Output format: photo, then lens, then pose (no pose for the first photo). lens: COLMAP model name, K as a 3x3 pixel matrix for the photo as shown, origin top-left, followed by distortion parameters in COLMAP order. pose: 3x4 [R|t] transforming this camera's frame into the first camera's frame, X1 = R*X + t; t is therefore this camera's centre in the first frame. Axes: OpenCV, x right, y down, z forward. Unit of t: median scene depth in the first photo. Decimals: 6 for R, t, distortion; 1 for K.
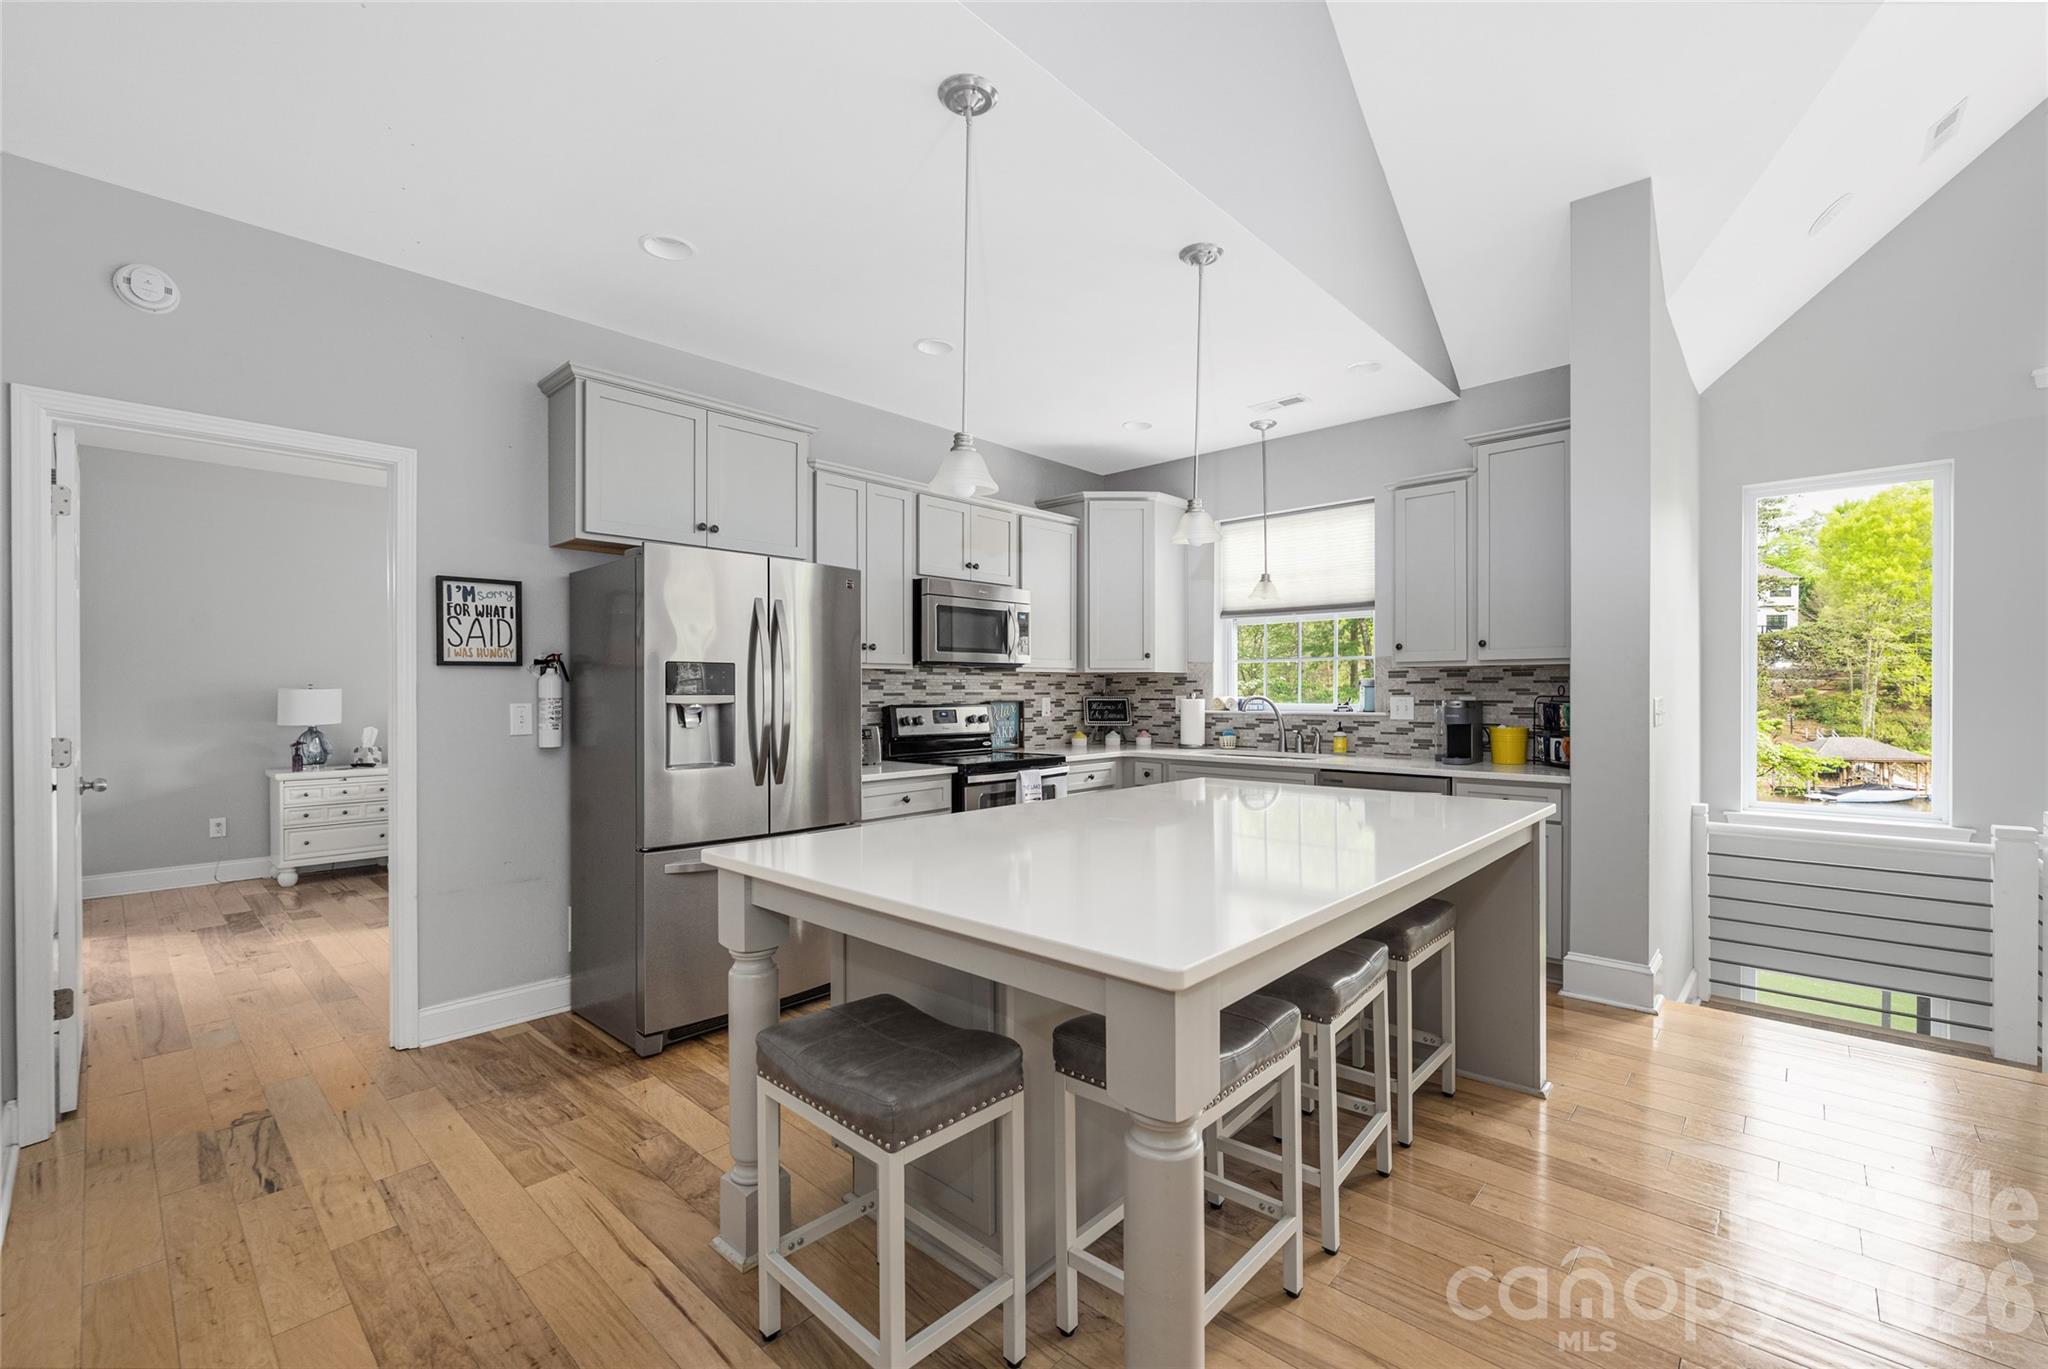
lens RADIAL K [[858.0, 0, 1029.2], [0, 858.0, 691.4], [0, 0, 1]] dist [0.000026, -0.000011]
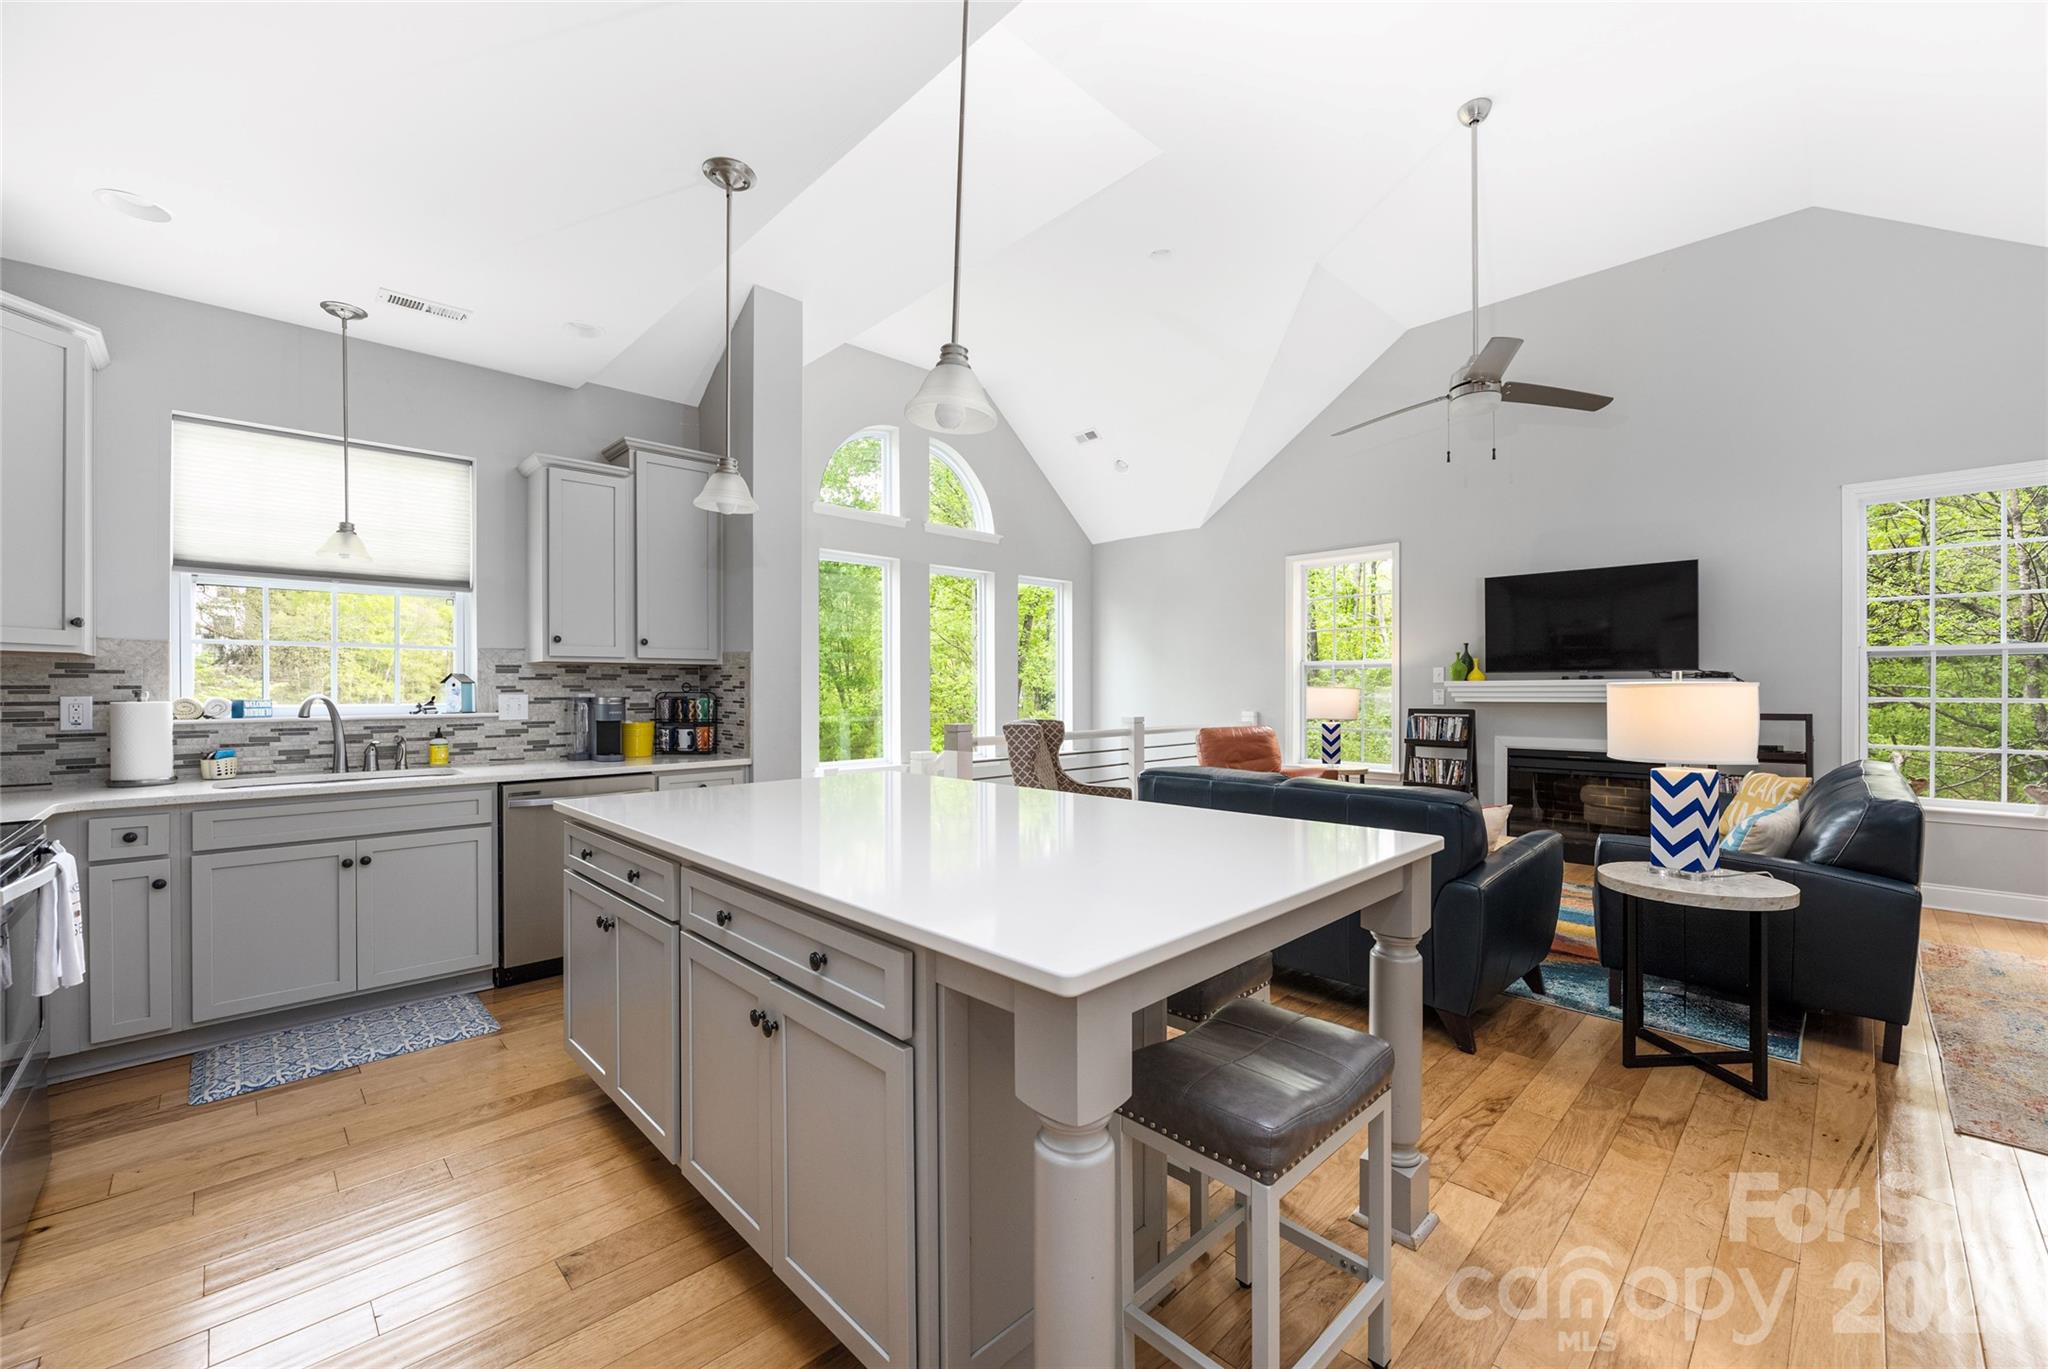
lens RADIAL K [[816.9, 0, 1024.0], [0, 816.9, 684.5], [0, 0, 1]] dist [-0.005958, 0.000177]
pose [[0.053287, 0.006535, 0.998558, -0.366522], [0.003706, 0.999970, -0.006742, 0.003573], [-0.998572, 0.004060, 0.053261, 0.407741]]
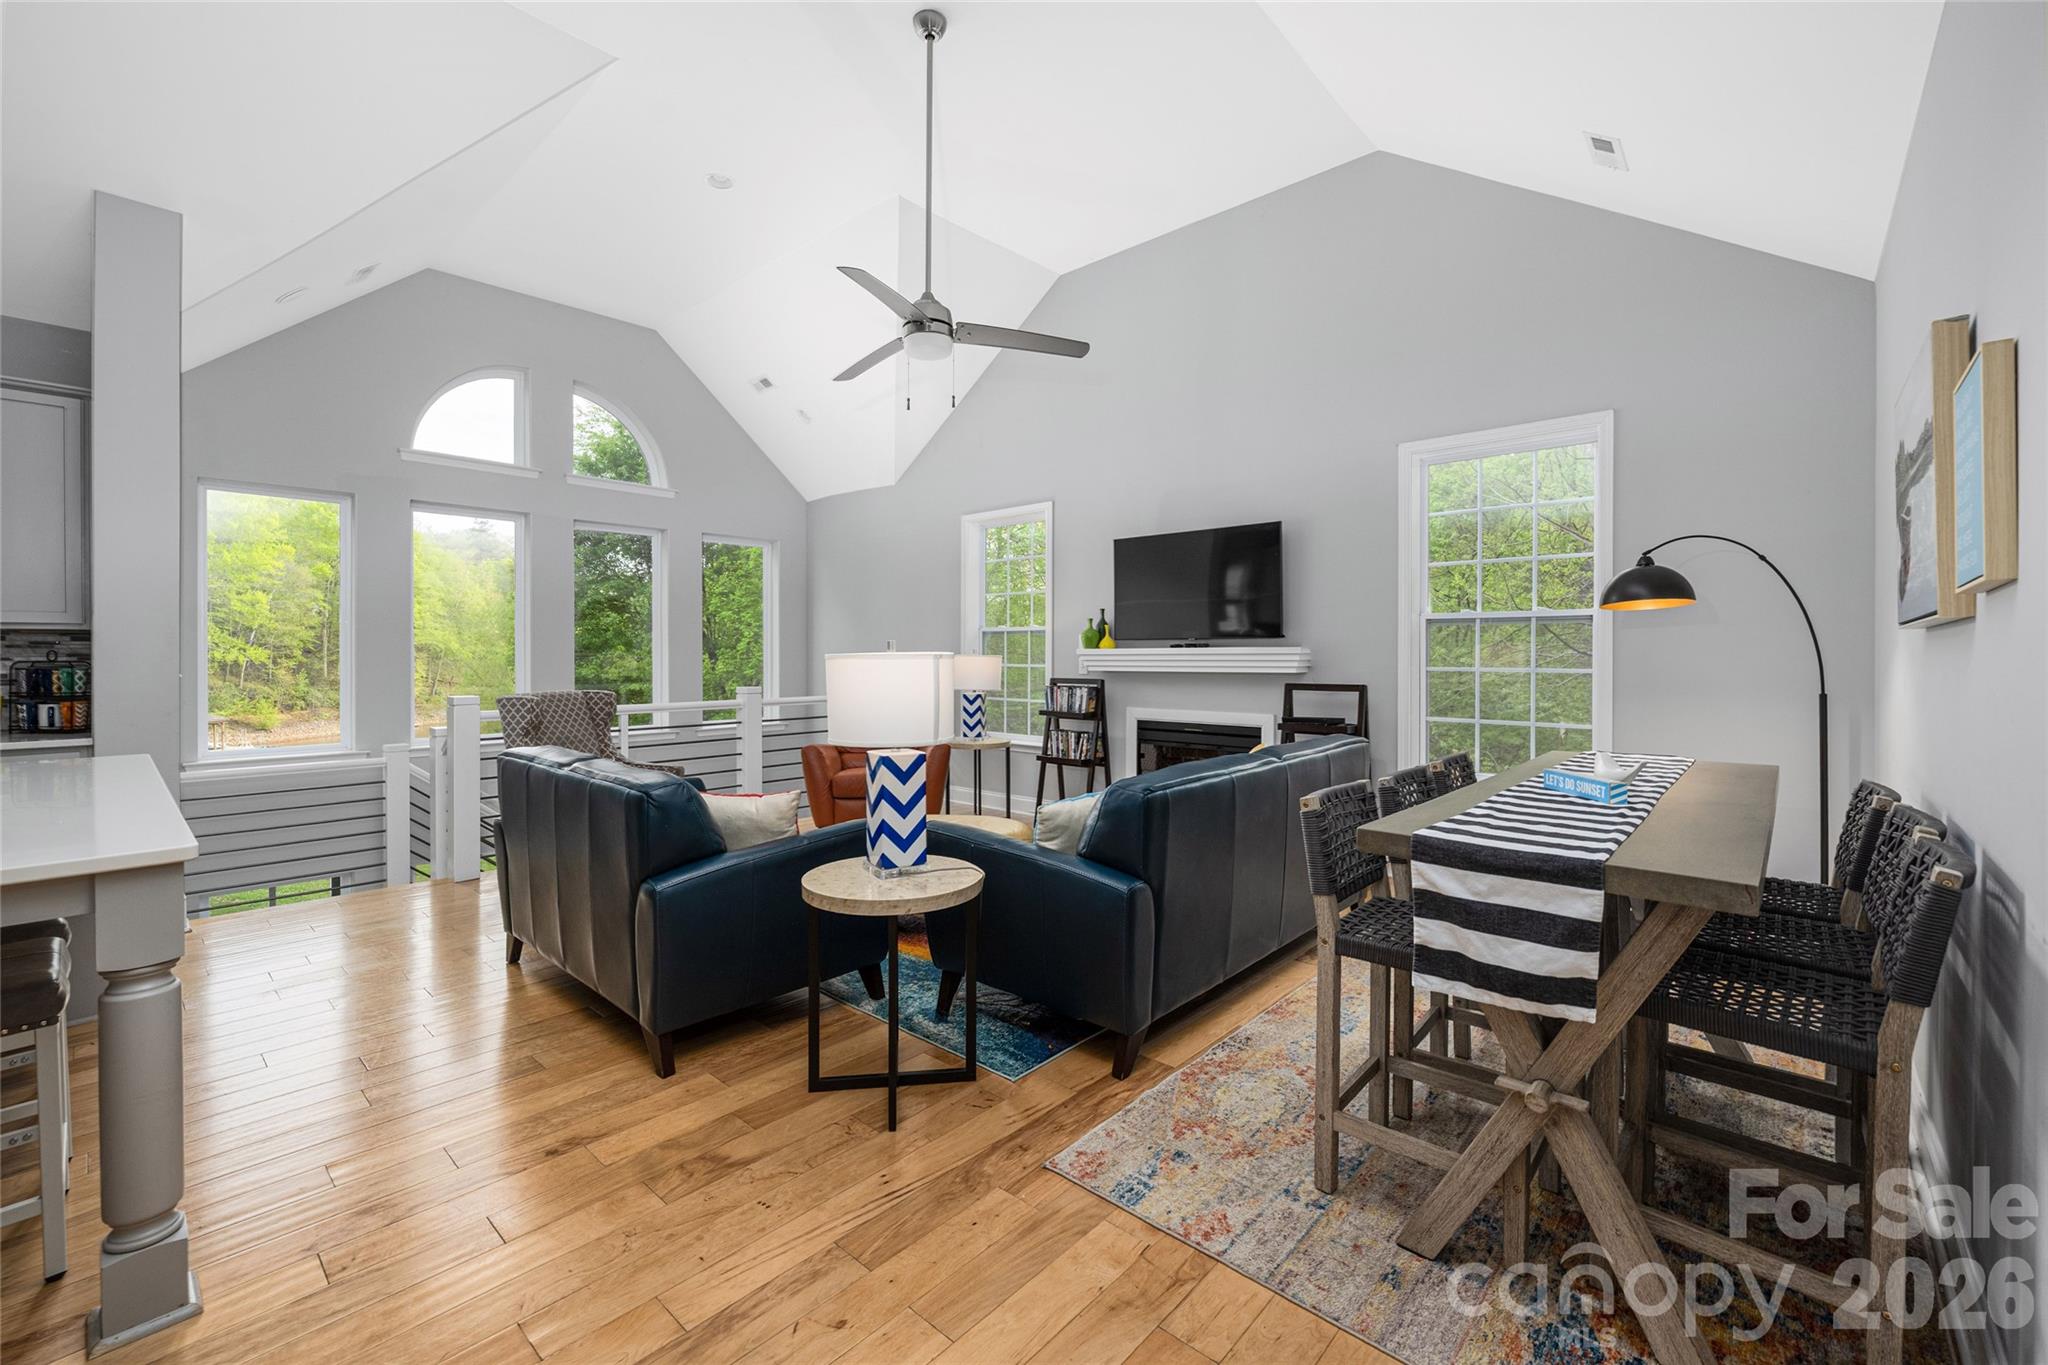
lens RADIAL K [[842.4, 0, 1029.2], [0, 842.4, 650.1], [0, 0, 1]] dist [0.000090, 0.000031]
pose [[-0.006435, 0.006225, 0.999960, -0.297597], [0.002780, 0.999977, -0.006207, 0.001257], [-0.999975, 0.002740, -0.006452, -0.098691]]
